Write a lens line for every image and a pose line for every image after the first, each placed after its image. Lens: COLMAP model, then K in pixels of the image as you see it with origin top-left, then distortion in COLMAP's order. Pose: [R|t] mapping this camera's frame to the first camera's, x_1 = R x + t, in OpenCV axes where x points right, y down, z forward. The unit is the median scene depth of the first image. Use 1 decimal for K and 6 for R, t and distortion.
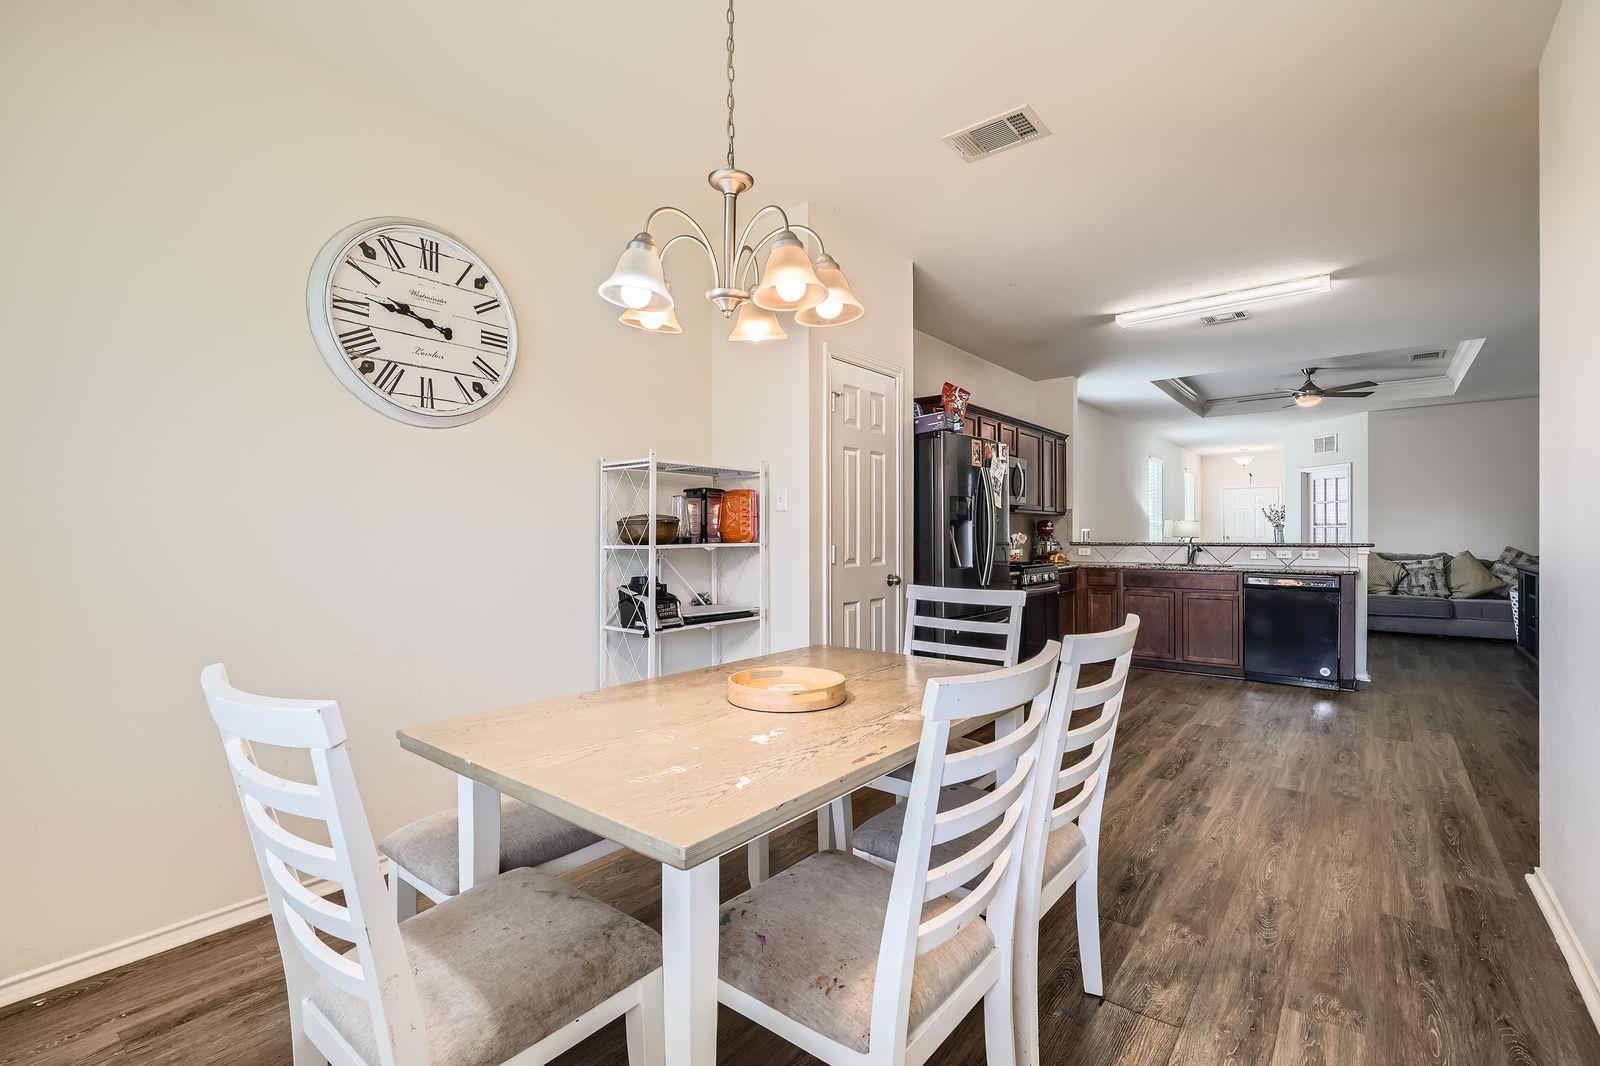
lens RADIAL K [[725.5, 0, 792.3], [0, 725.5, 532.6], [0, 0, 1]] dist [-0.000310, 0.000264]
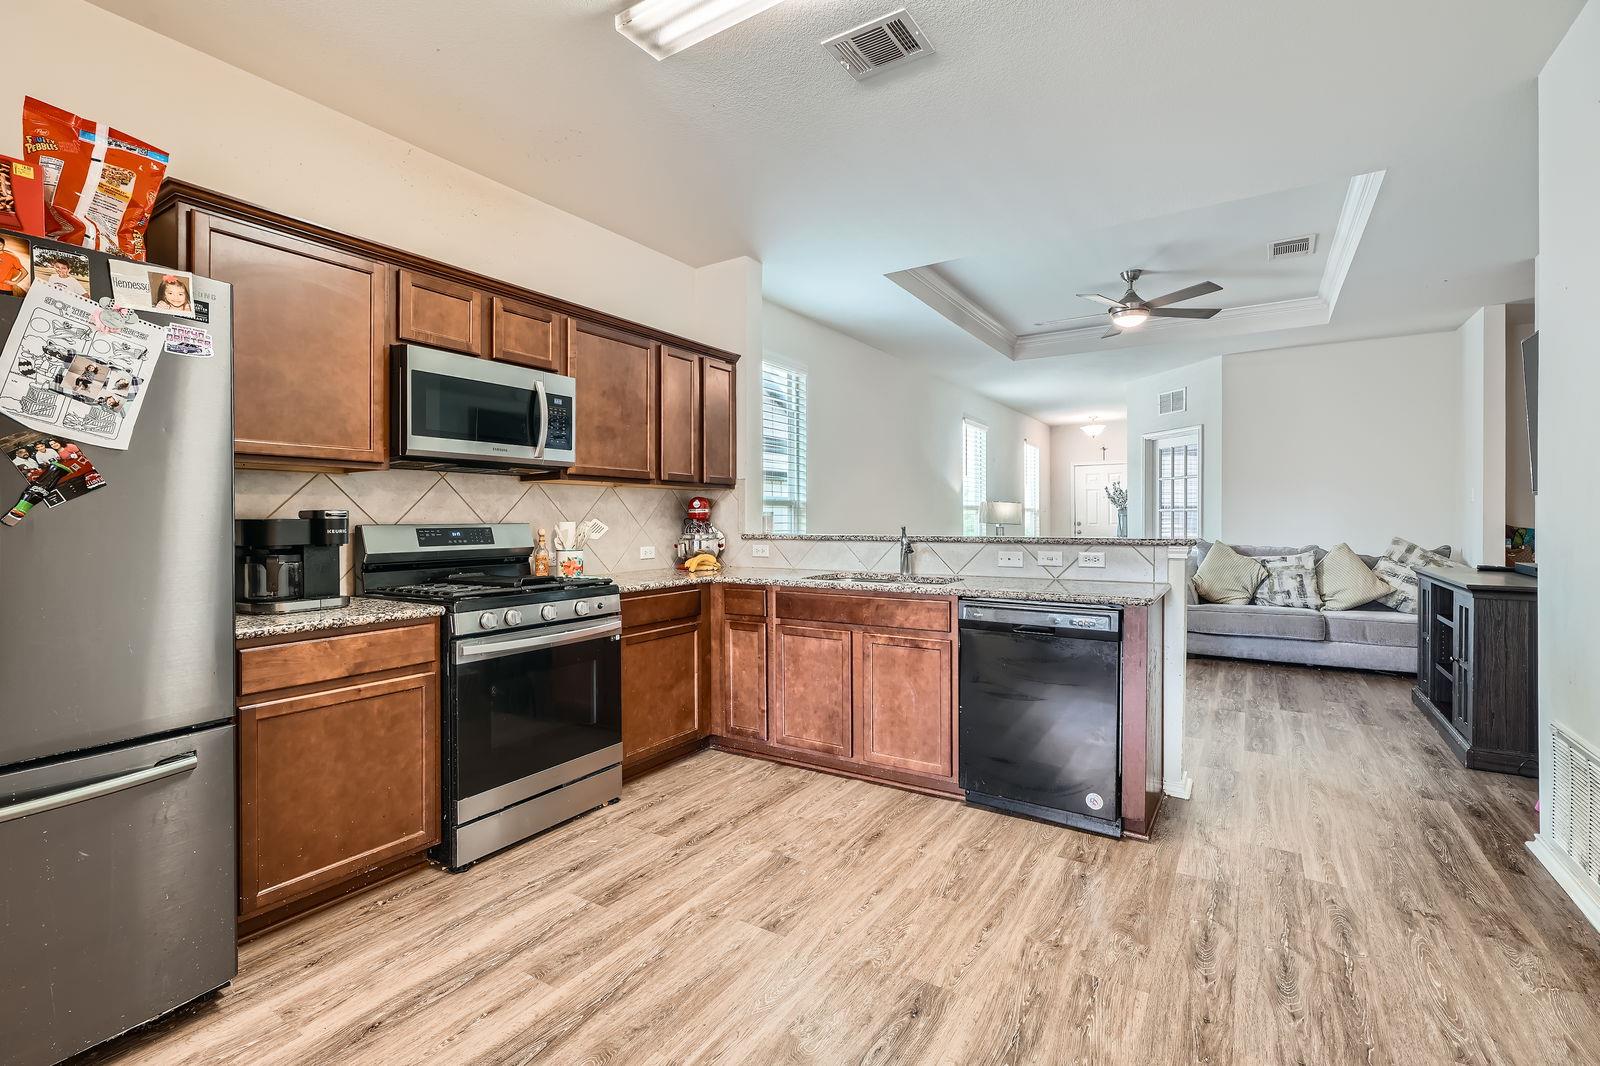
lens RADIAL K [[721.3, 0, 793.7], [0, 721.3, 524.3], [0, 0, 1]] dist [-0.005653, 0.000810]
pose [[0.994338, -0.001472, 0.106252, 0.324795], [0.000559, 0.999963, 0.008621, -0.000242], [-0.106261, -0.008513, 0.994302, 0.364282]]
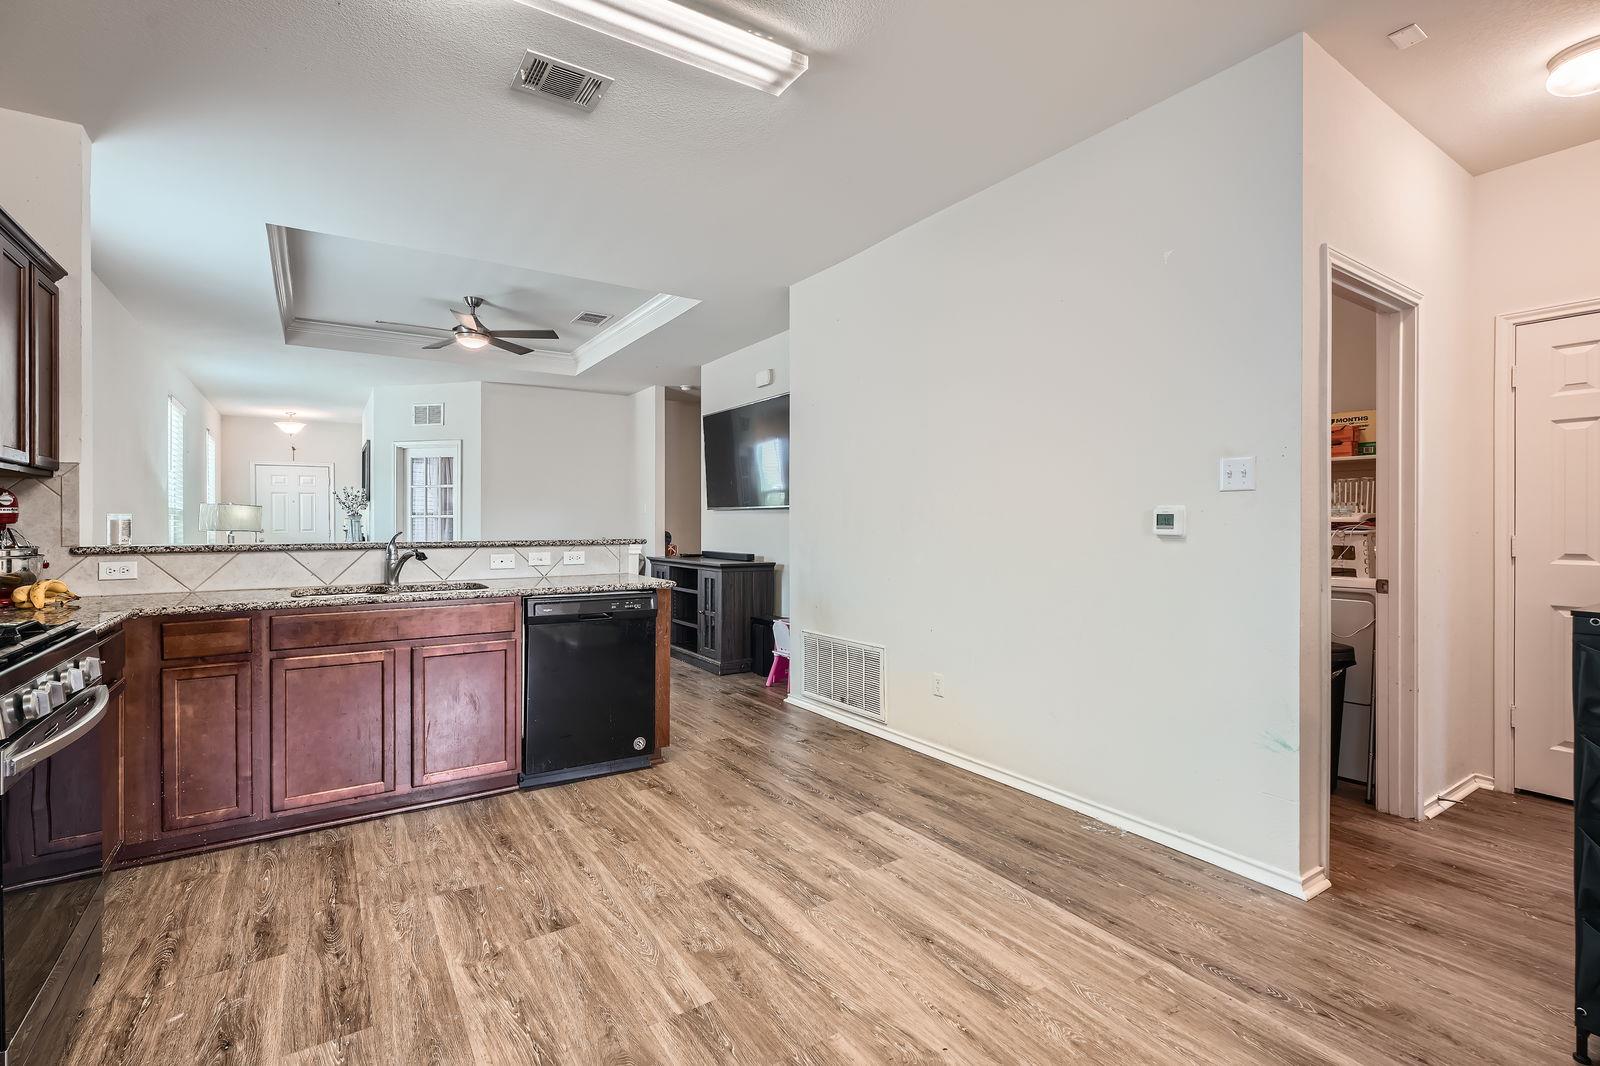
lens RADIAL K [[721.3, 0, 793.7], [0, 721.3, 524.3], [0, 0, 1]] dist [-0.005653, 0.000810]
pose [[0.305315, 0.000381, 0.952251, 0.120579], [-0.000226, 1.000000, -0.000327, 0.000719], [-0.952251, -0.000116, 0.305315, 0.460390]]
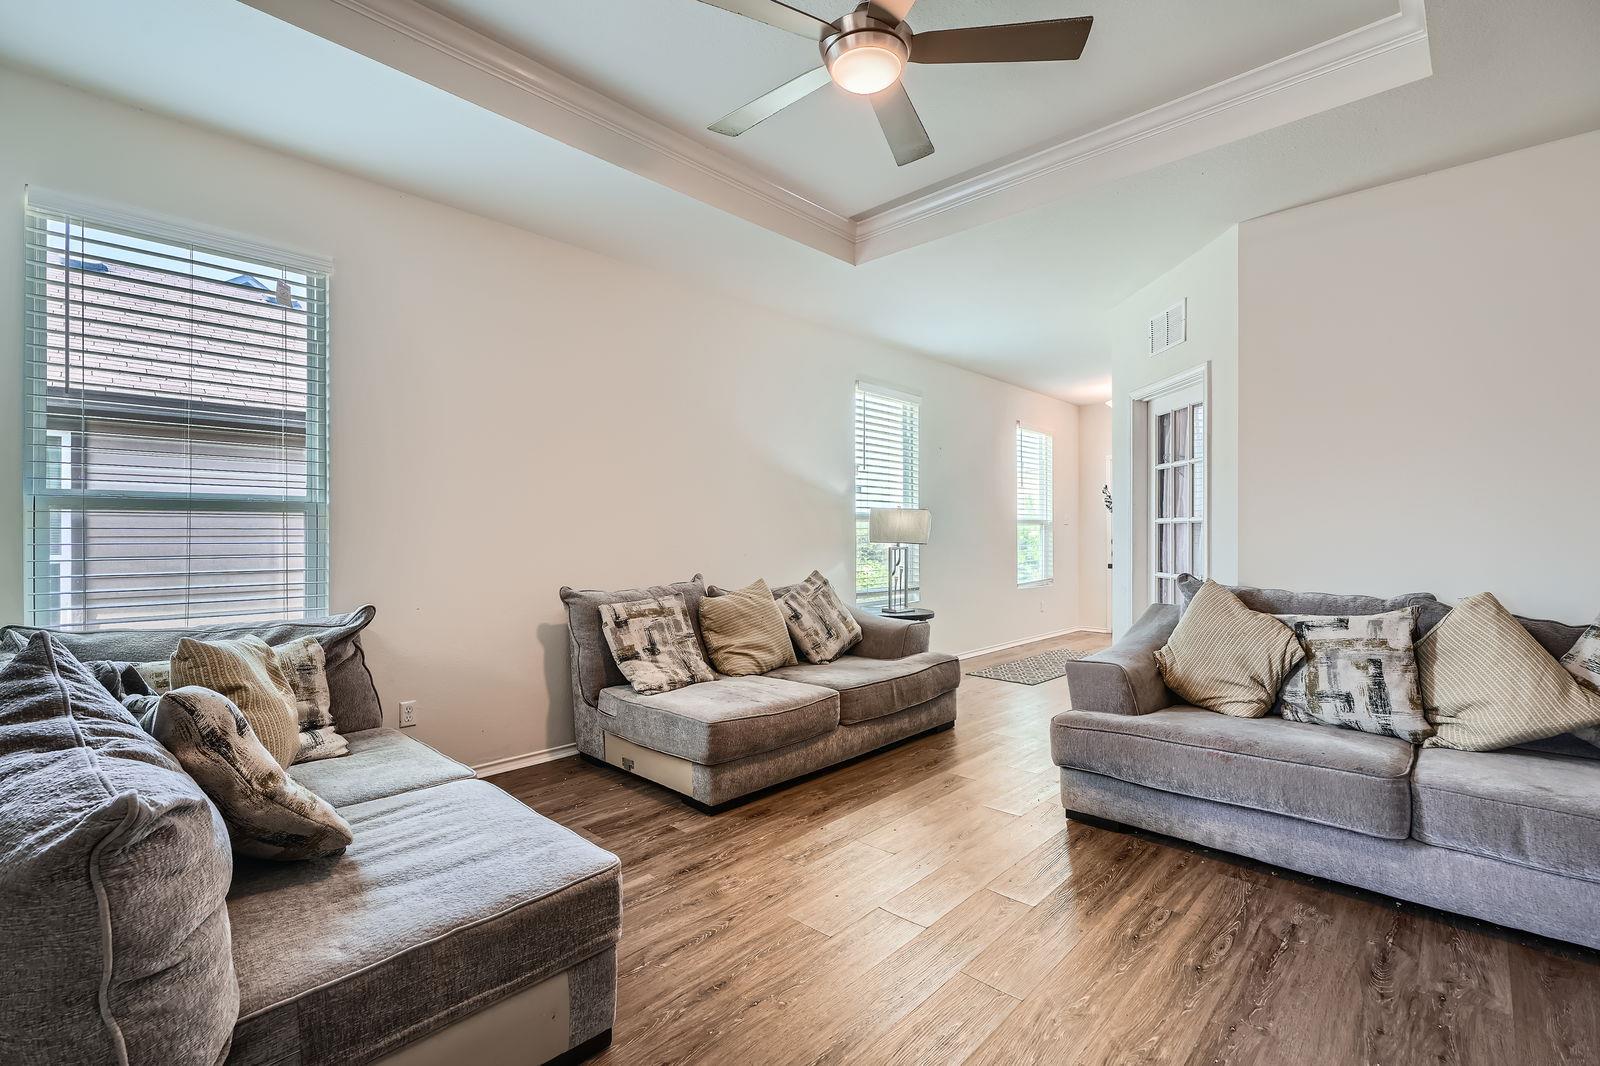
lens RADIAL K [[706.5, 0, 793.3], [0, 706.5, 536.7], [0, 0, 1]] dist [-0.013074, -0.000048]
pose [[0.995267, -0.000086, -0.097182, 0.692318], [0.000945, 0.999961, 0.008794, -0.002496], [0.097177, -0.008844, 0.995228, 0.703130]]
